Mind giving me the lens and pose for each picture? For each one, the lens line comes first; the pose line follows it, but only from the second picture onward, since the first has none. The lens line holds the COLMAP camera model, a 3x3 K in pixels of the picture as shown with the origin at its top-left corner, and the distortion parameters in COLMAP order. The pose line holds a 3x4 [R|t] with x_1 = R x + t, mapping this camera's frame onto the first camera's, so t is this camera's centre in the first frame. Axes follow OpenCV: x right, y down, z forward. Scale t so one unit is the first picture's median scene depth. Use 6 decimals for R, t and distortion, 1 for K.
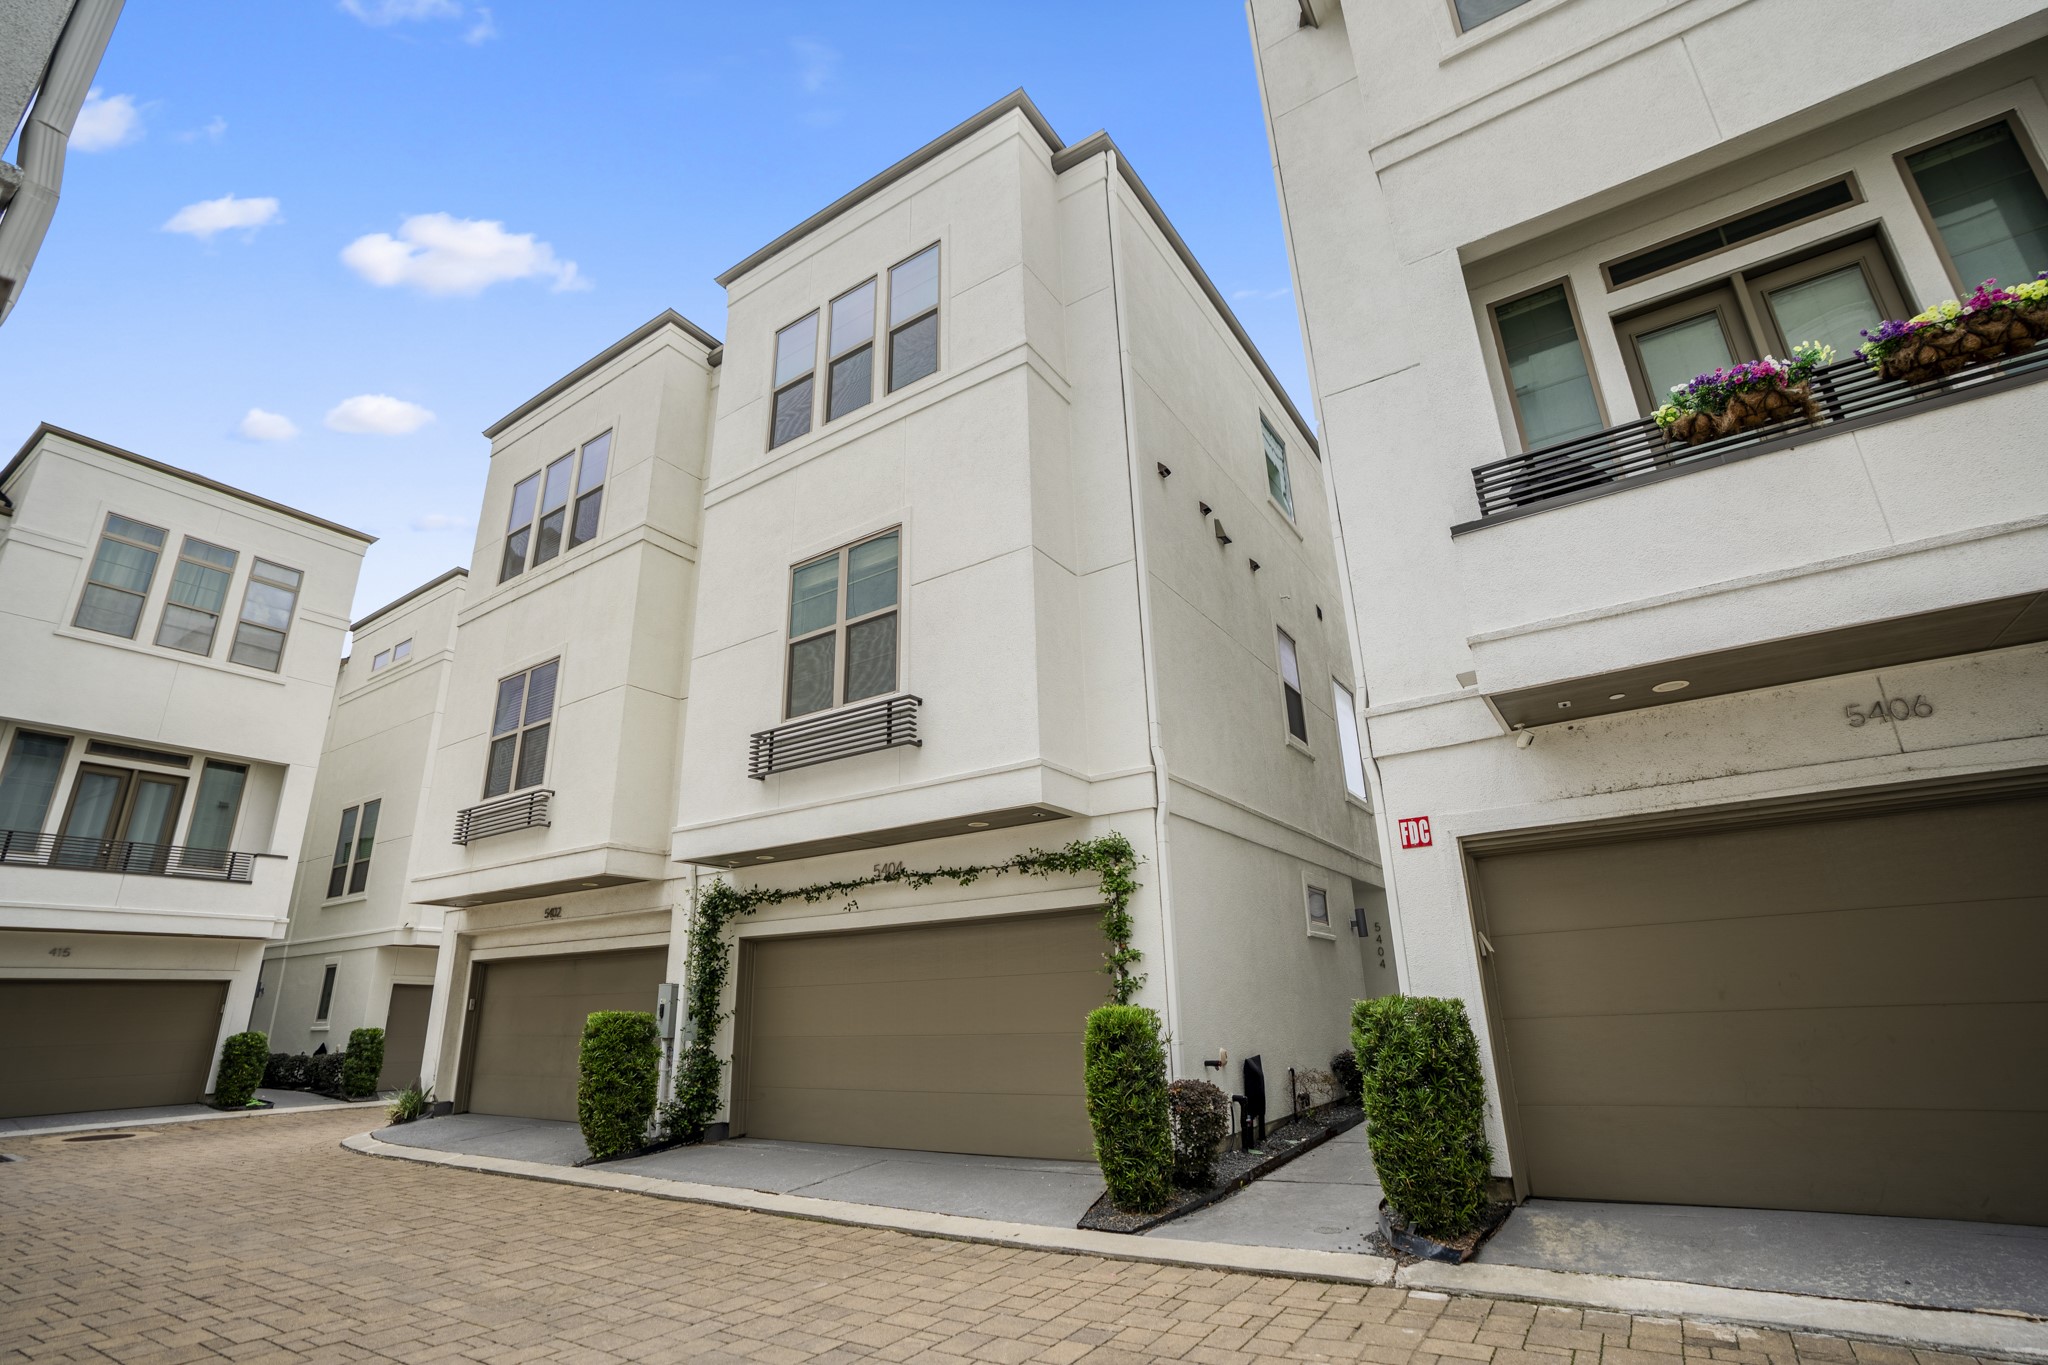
lens RADIAL K [[966.2, 0, 1020.0], [0, 966.2, 699.8], [0, 0, 1]] dist [-0.066932, 0.026879]
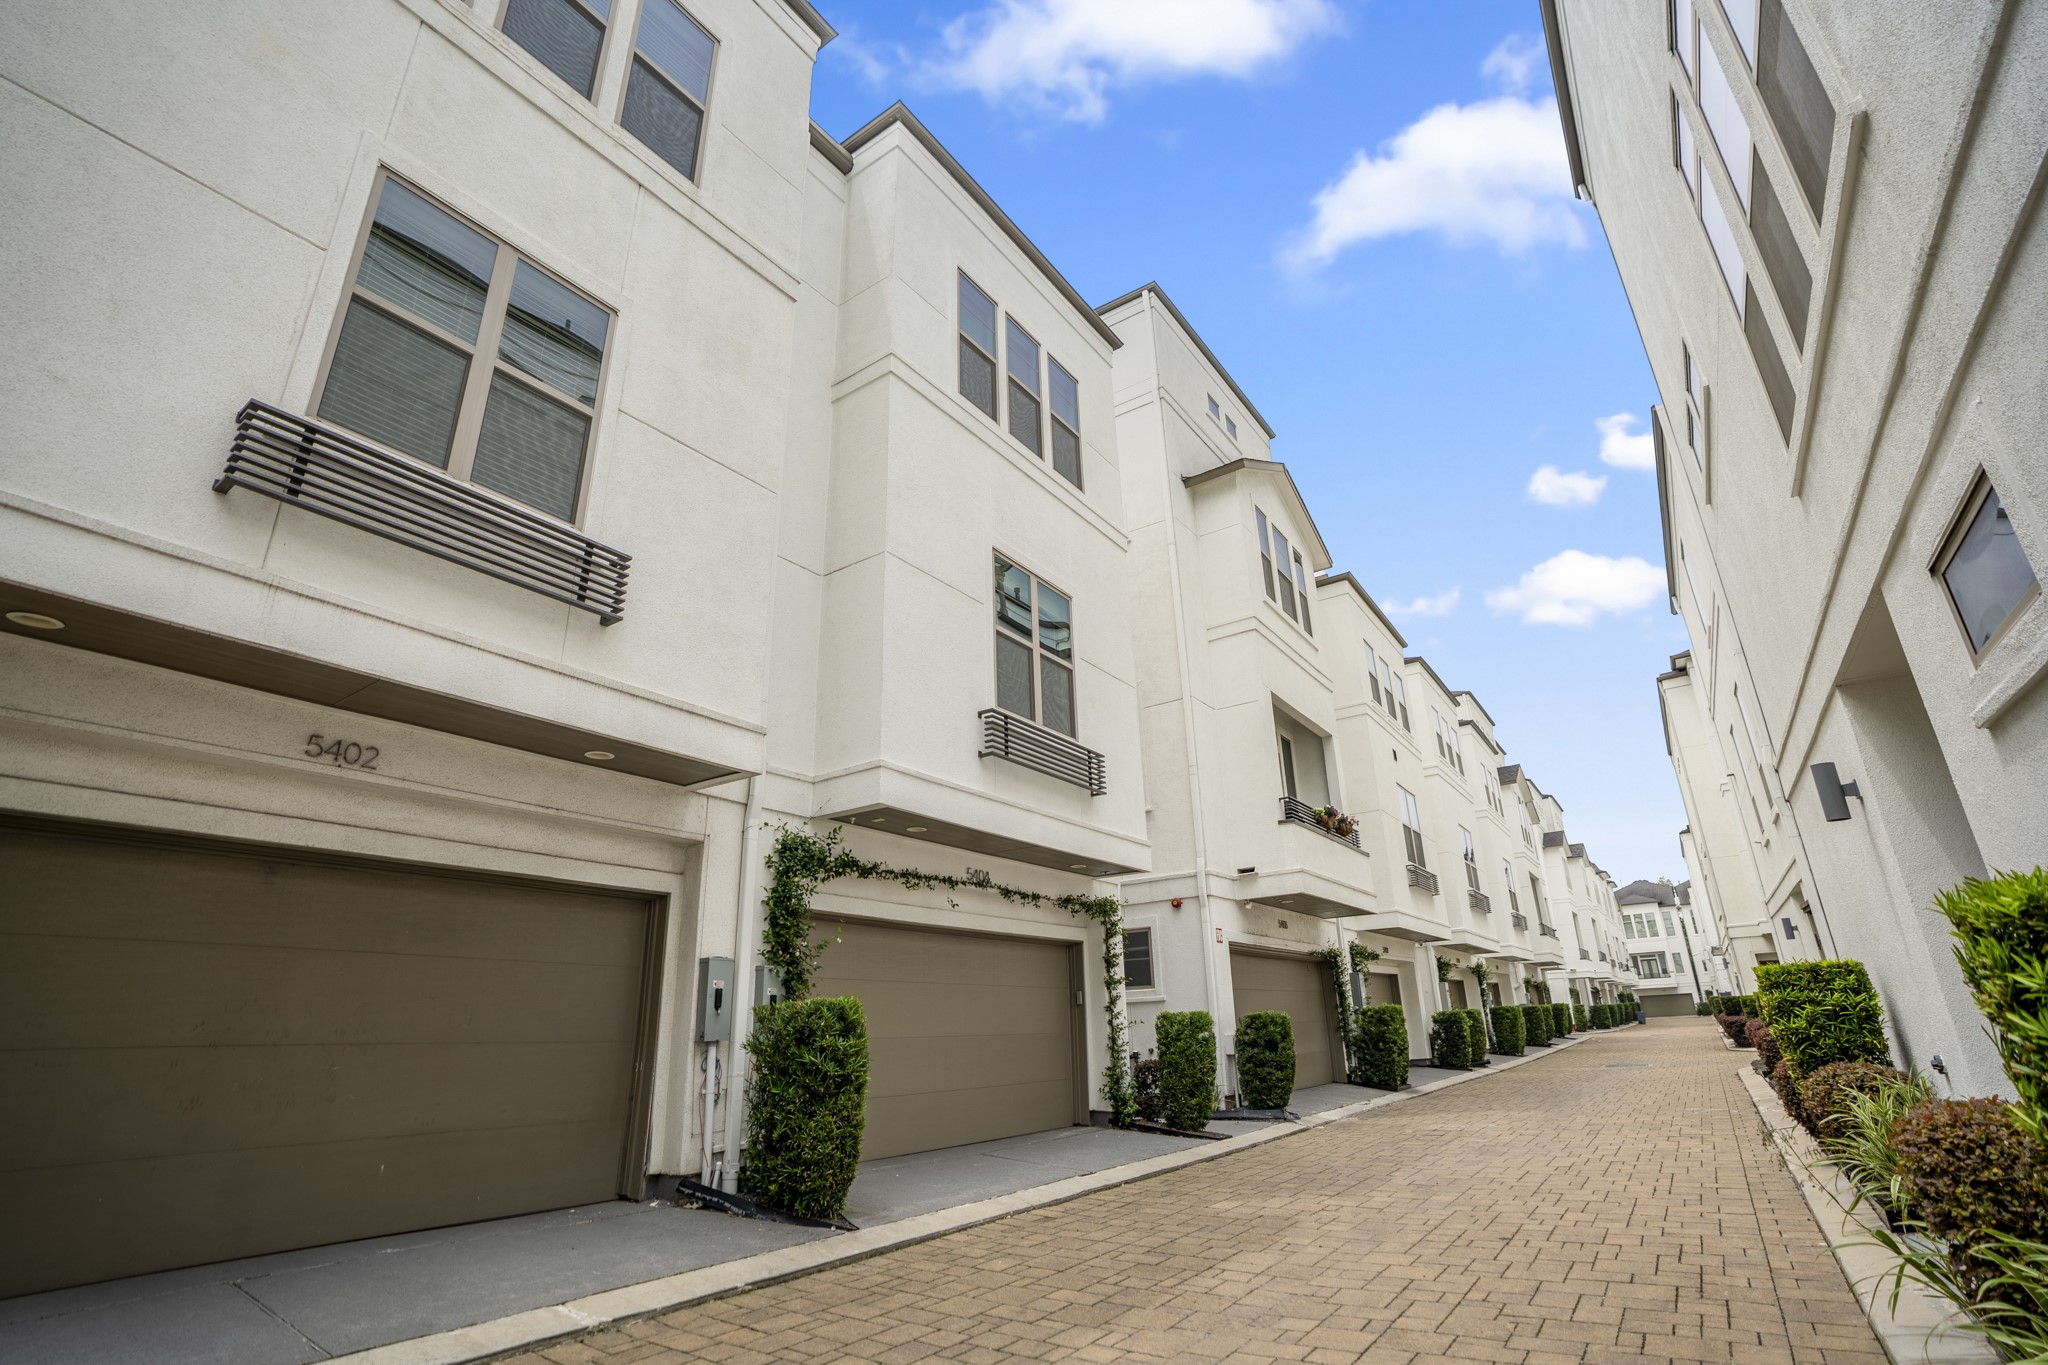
lens RADIAL K [[966.2, 0, 1020.0], [0, 966.2, 699.8], [0, 0, 1]] dist [-0.066932, 0.026879]
pose [[0.014589, 0.334637, 0.942234, -1.178684], [-0.314529, 0.896034, -0.313359, 0.318418], [-0.949136, -0.291788, 0.118325, 0.893369]]
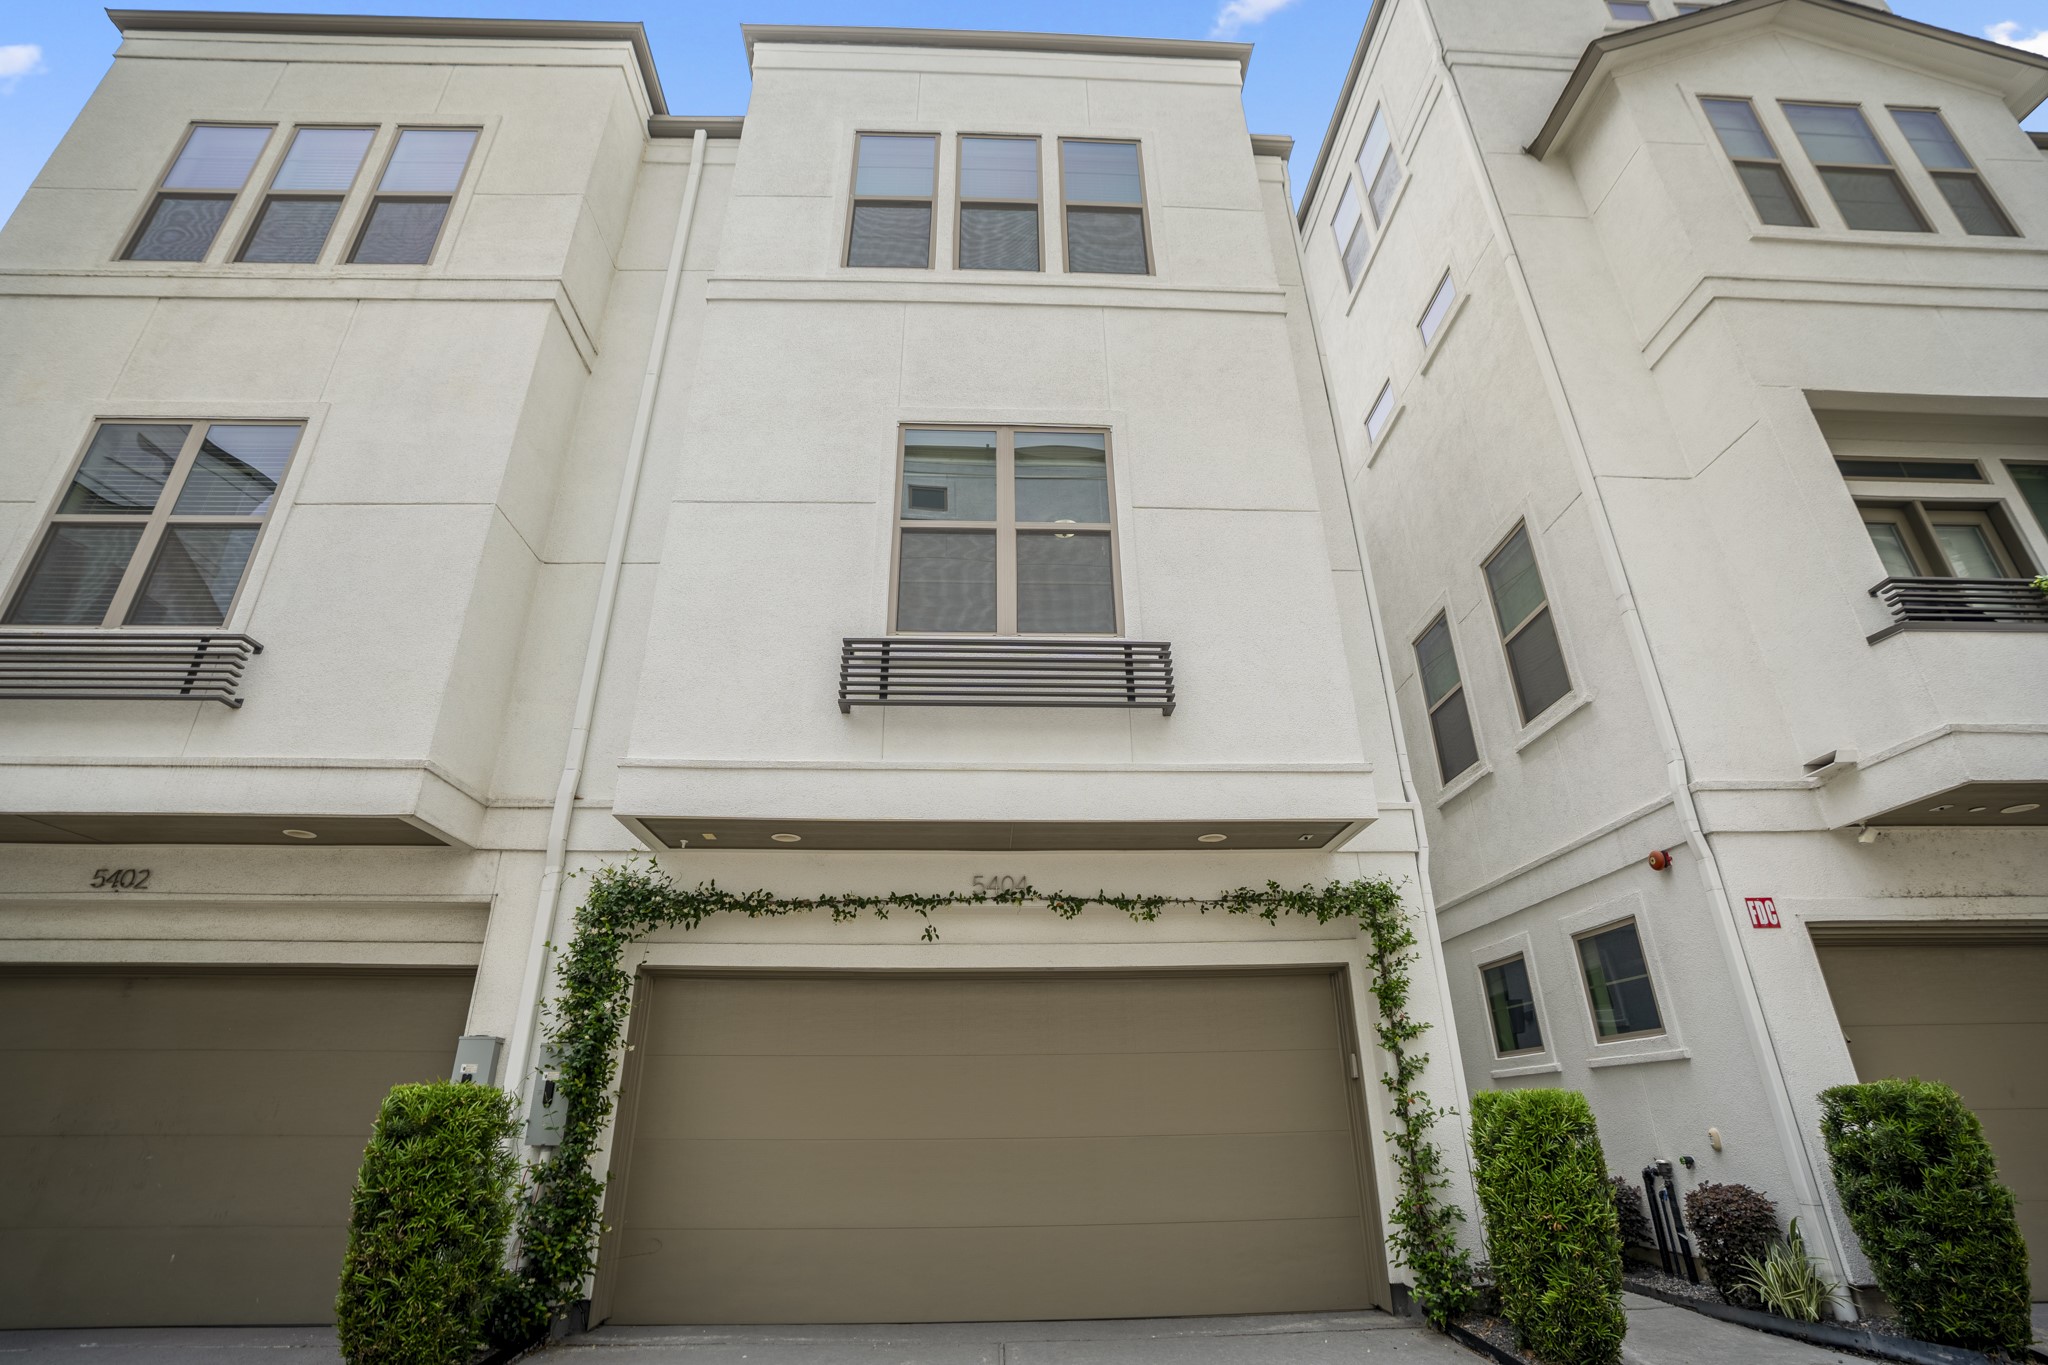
lens RADIAL K [[966.2, 0, 1020.0], [0, 966.2, 699.8], [0, 0, 1]] dist [-0.066932, 0.026879]
pose [[0.804775, 0.259323, 0.533936, -0.525373], [-0.195009, 0.965099, -0.174803, 0.166815], [-0.560632, 0.036555, 0.827258, 0.427023]]
